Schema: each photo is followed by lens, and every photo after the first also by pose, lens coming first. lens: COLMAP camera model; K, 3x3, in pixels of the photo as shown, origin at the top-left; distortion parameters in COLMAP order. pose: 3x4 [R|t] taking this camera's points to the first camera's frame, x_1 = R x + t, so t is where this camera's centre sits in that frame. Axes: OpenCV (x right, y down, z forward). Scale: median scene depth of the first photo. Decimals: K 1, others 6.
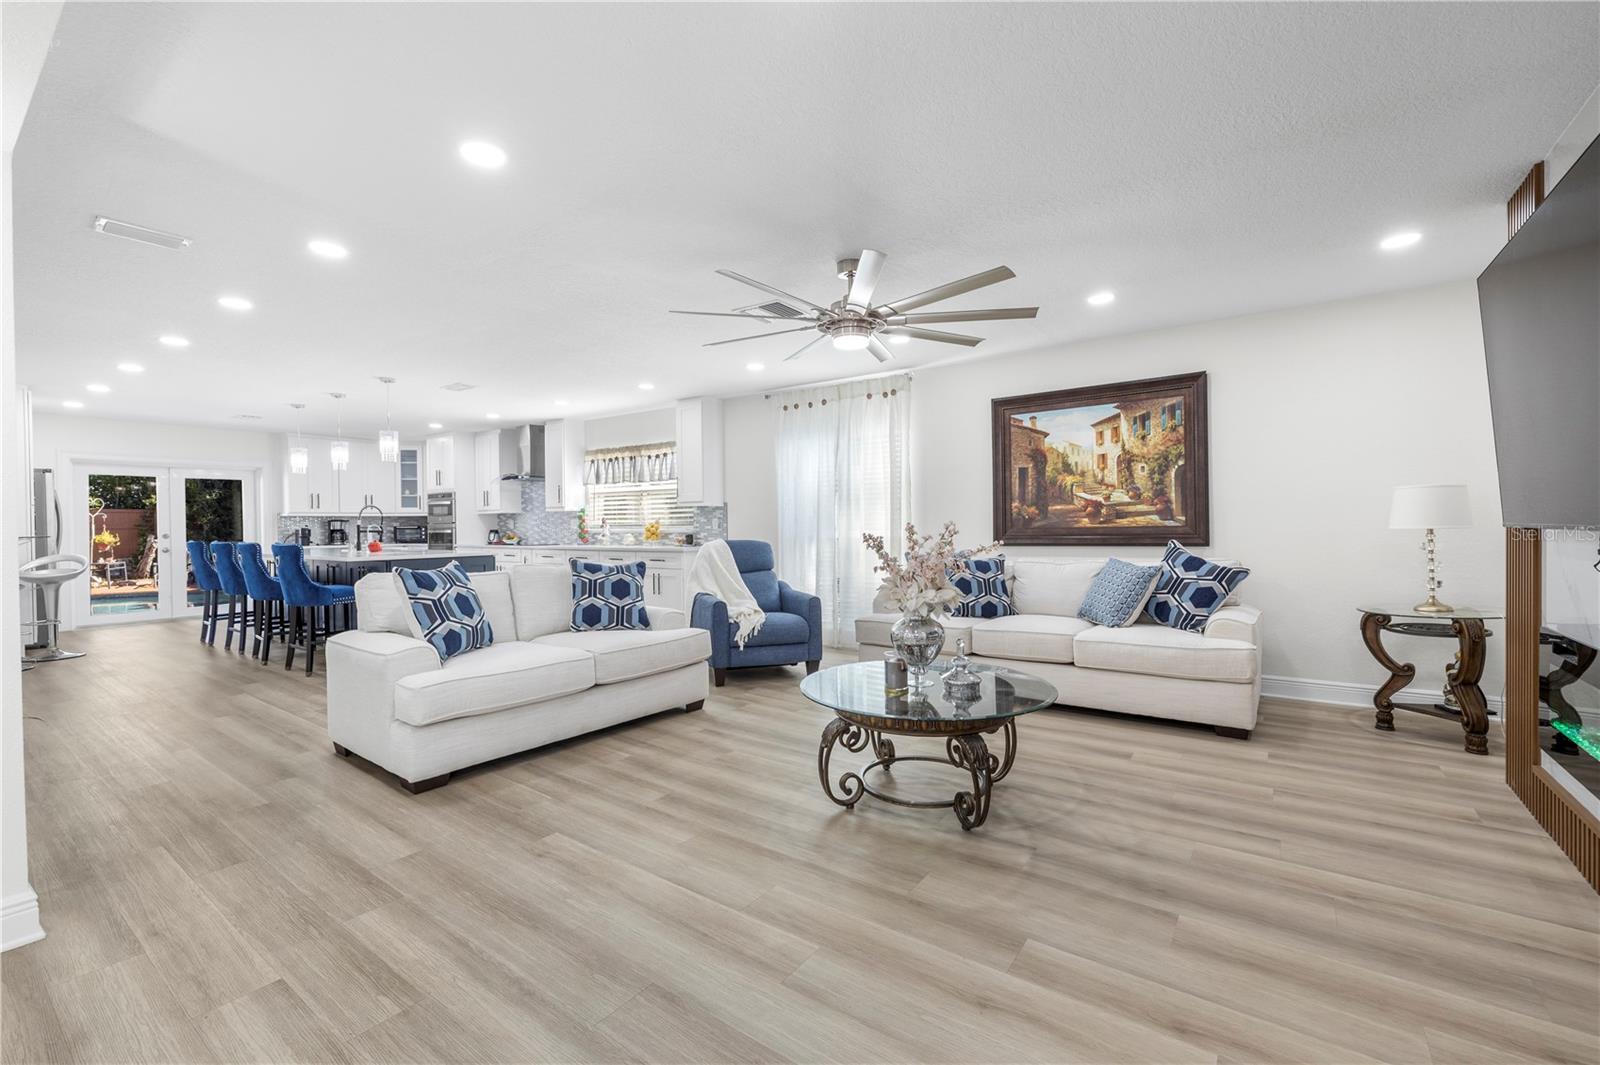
lens RADIAL K [[672.6, 0, 797.5], [0, 672.6, 532.7], [0, 0, 1]] dist [0.001676, 0.000227]
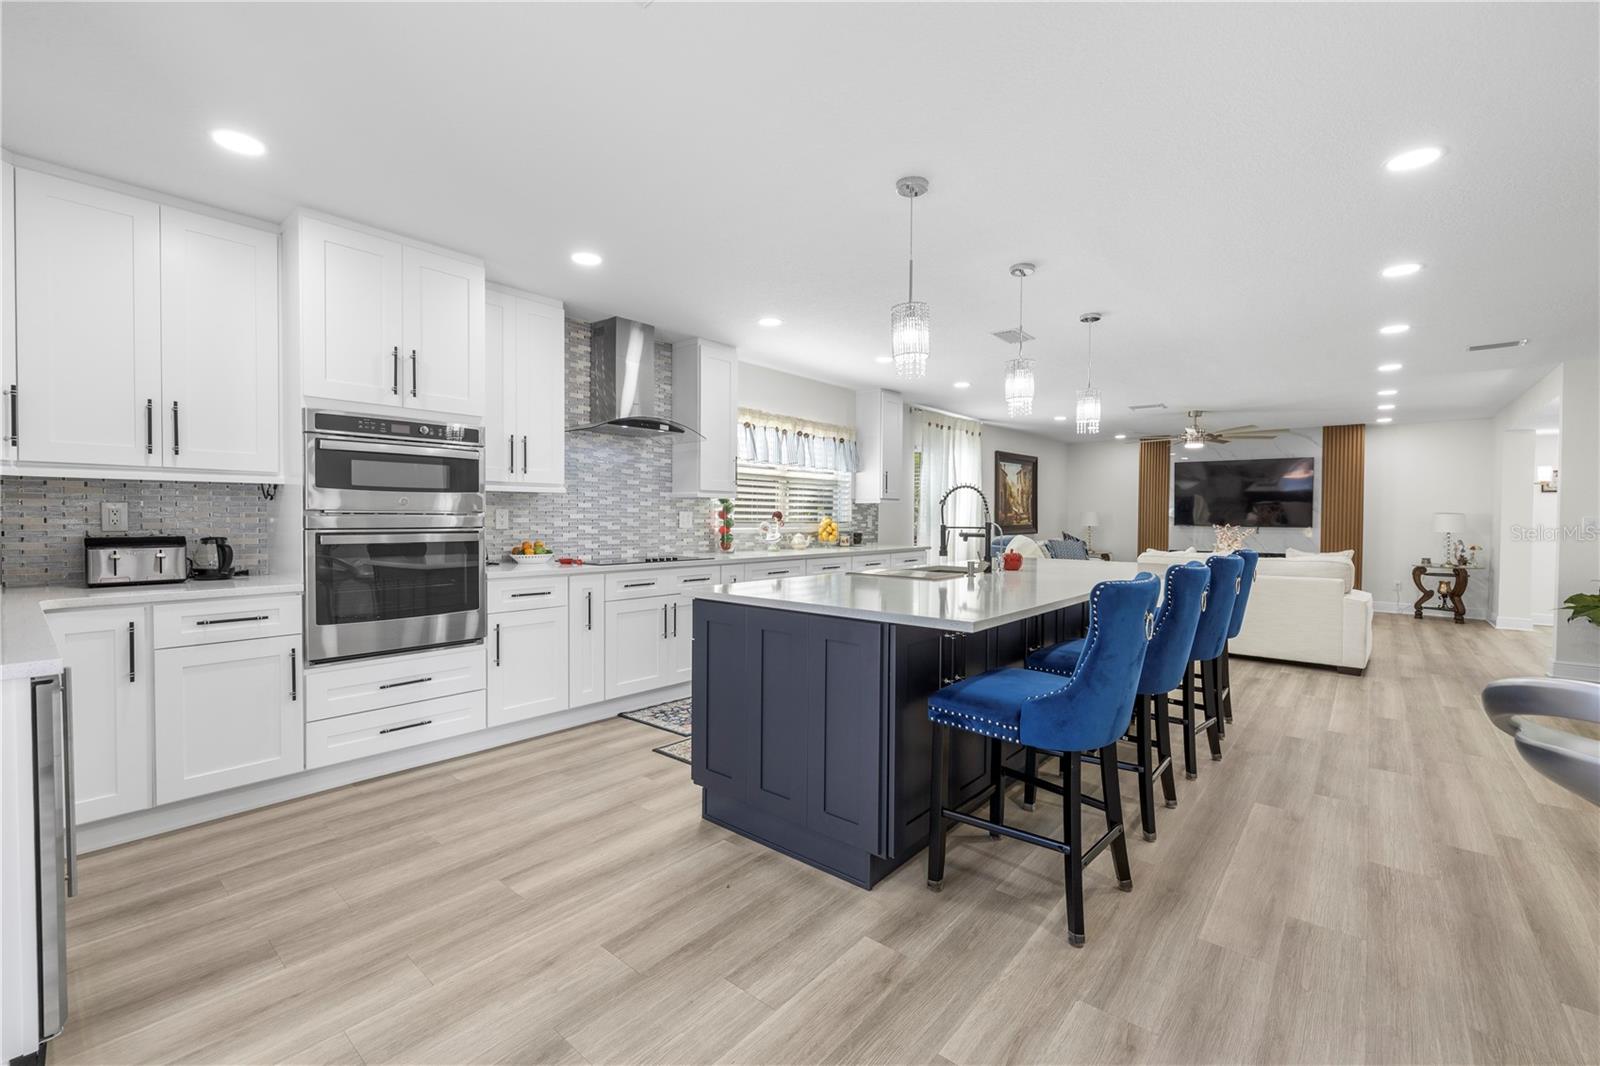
lens RADIAL K [[672.6, 0, 797.5], [0, 672.6, 533.2], [0, 0, 1]] dist [0.001676, 0.000227]
pose [[0.076146, -0.014937, 0.996985, -1.667526], [0.004248, 0.999884, 0.014656, -0.016794], [-0.997088, 0.003119, 0.076201, 1.564366]]
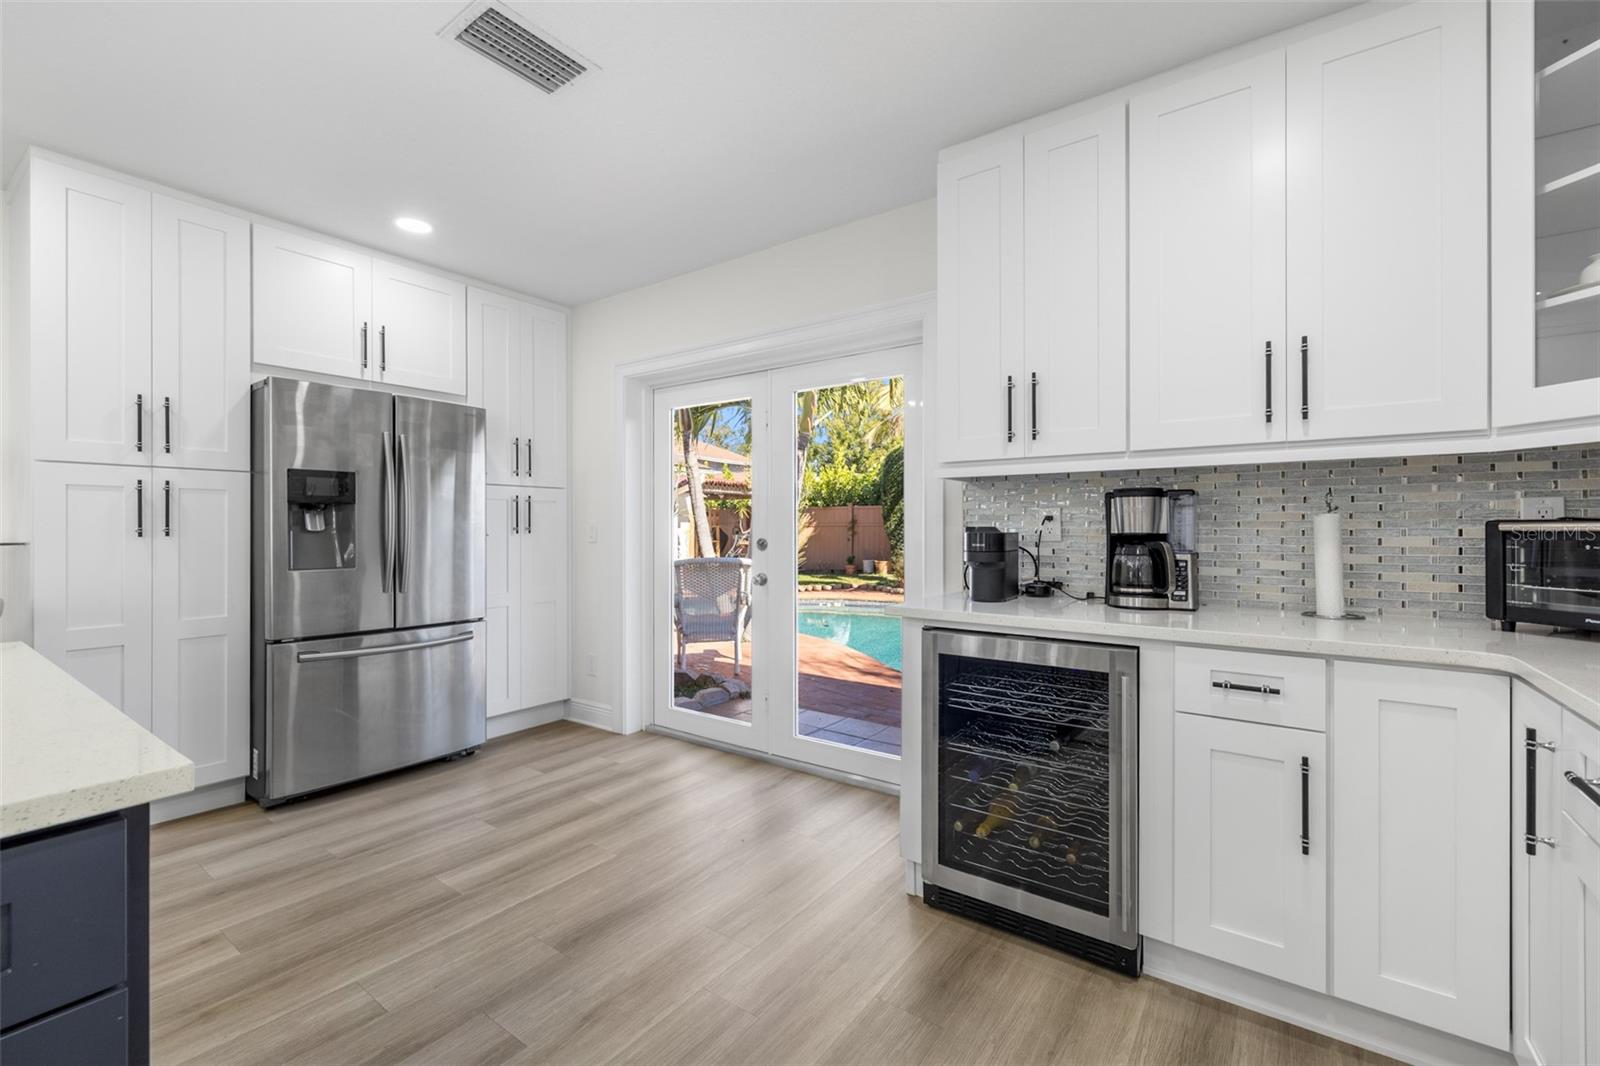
lens RADIAL K [[675.0, 0, 801.1], [0, 675.0, 522.6], [0, 0, 1]] dist [-0.001853, 0.000250]
pose [[0.005253, 0.007800, -0.999956, -0.970127], [-0.012188, 0.999896, 0.007736, -0.018306], [0.999912, 0.012147, 0.005348, 1.835026]]
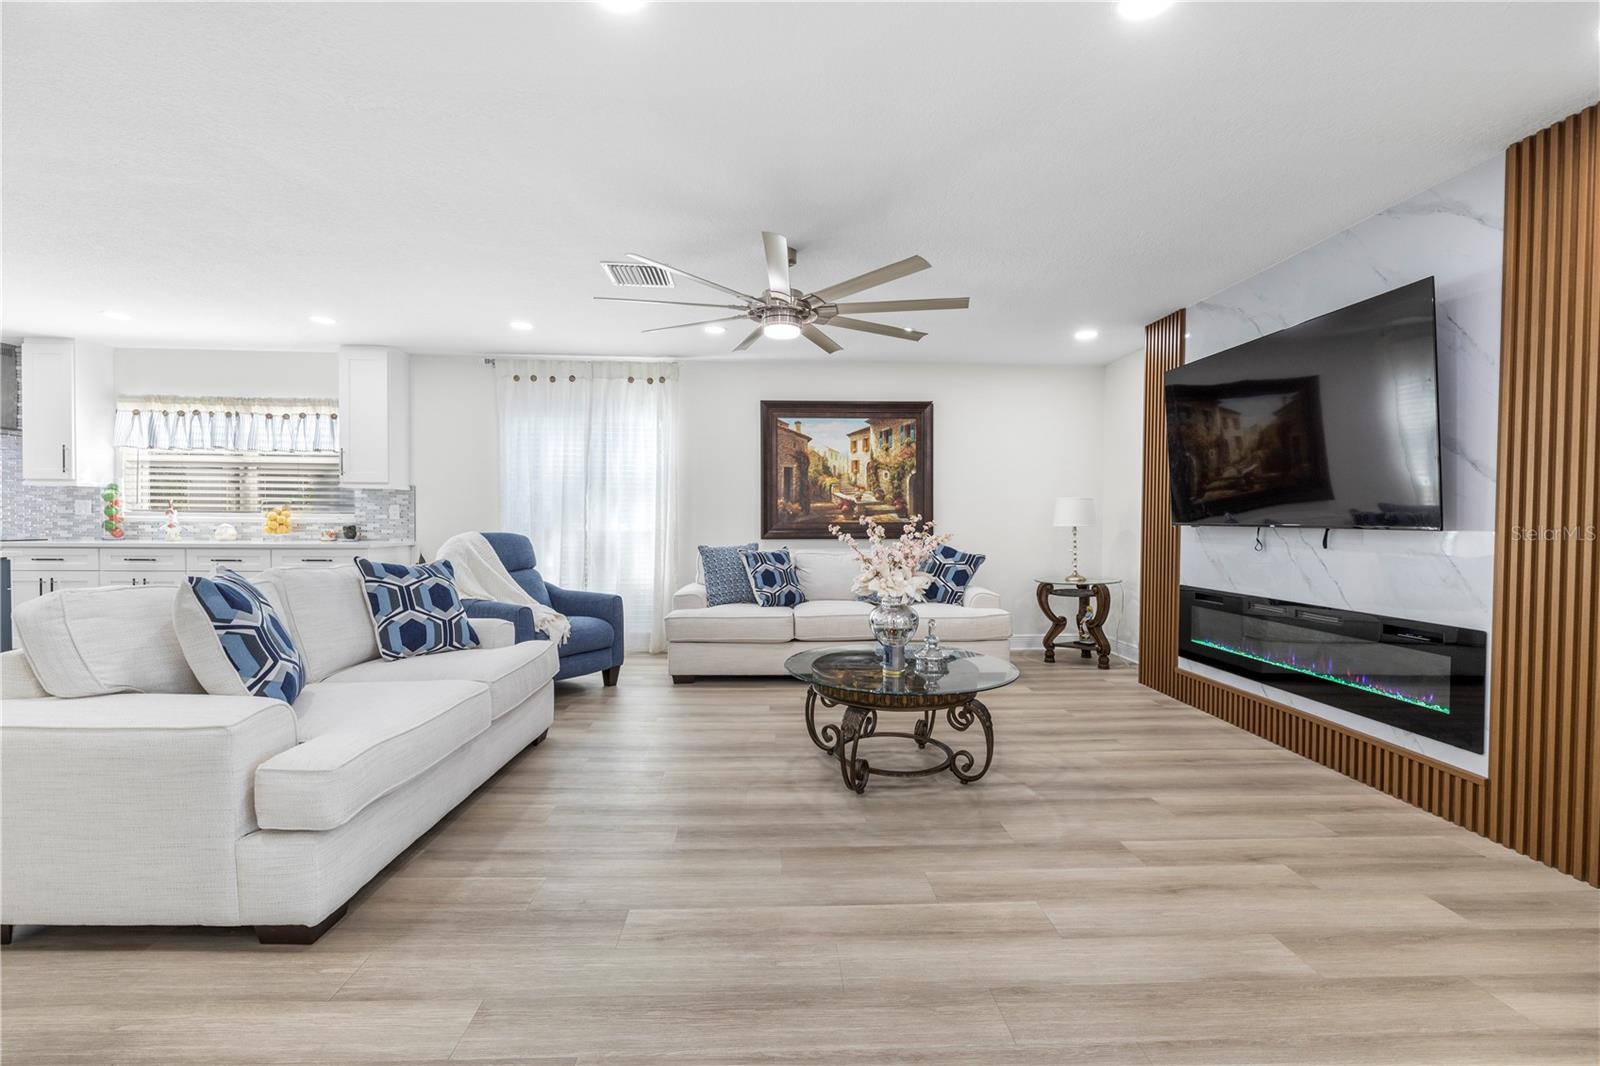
lens RADIAL K [[672.6, 0, 797.5], [0, 672.6, 533.2], [0, 0, 1]] dist [0.001676, 0.000227]
pose [[0.780723, 0.003378, 0.624868, -0.371919], [-0.007986, 0.999958, 0.004572, 0.005586], [-0.624826, -0.008559, 0.780717, 0.152833]]
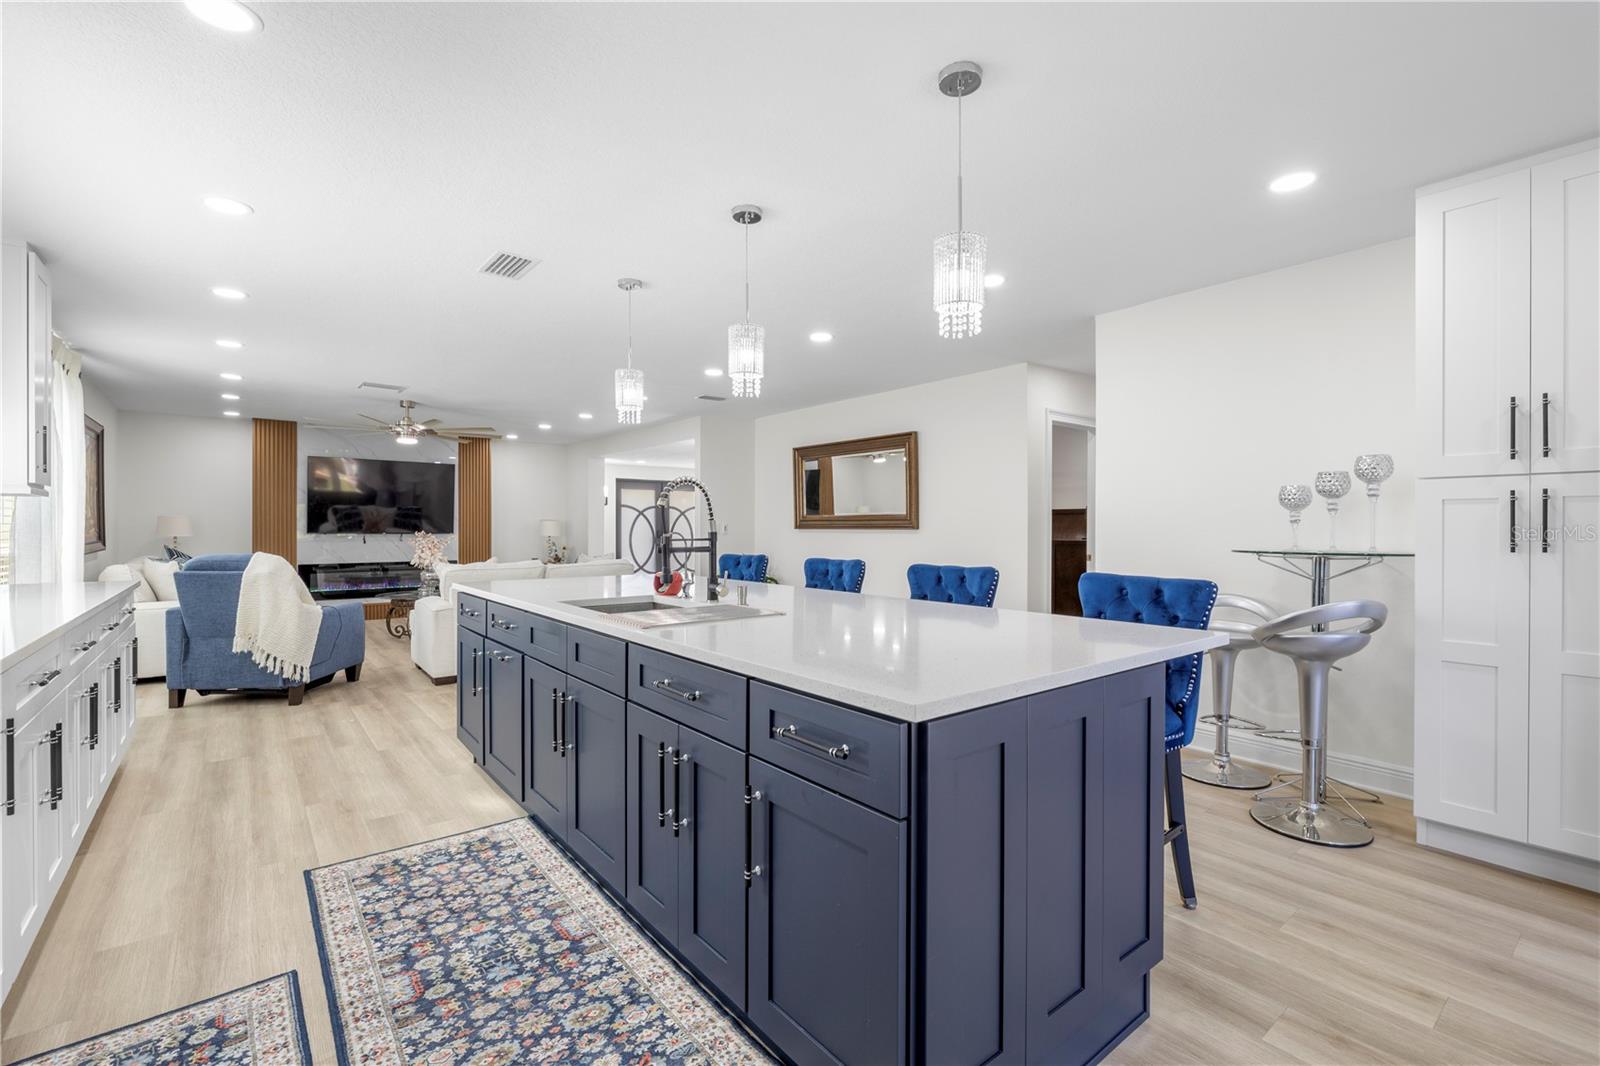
lens RADIAL K [[710.0, 0, 795.6], [0, 710.0, 528.9], [0, 0, 1]] dist [-0.004334, 0.000446]
pose [[-0.962945, 0.007039, 0.269605, -1.140520], [0.010403, 0.999885, 0.011048, -0.024449], [-0.269496, 0.013444, -0.962908, 1.946326]]
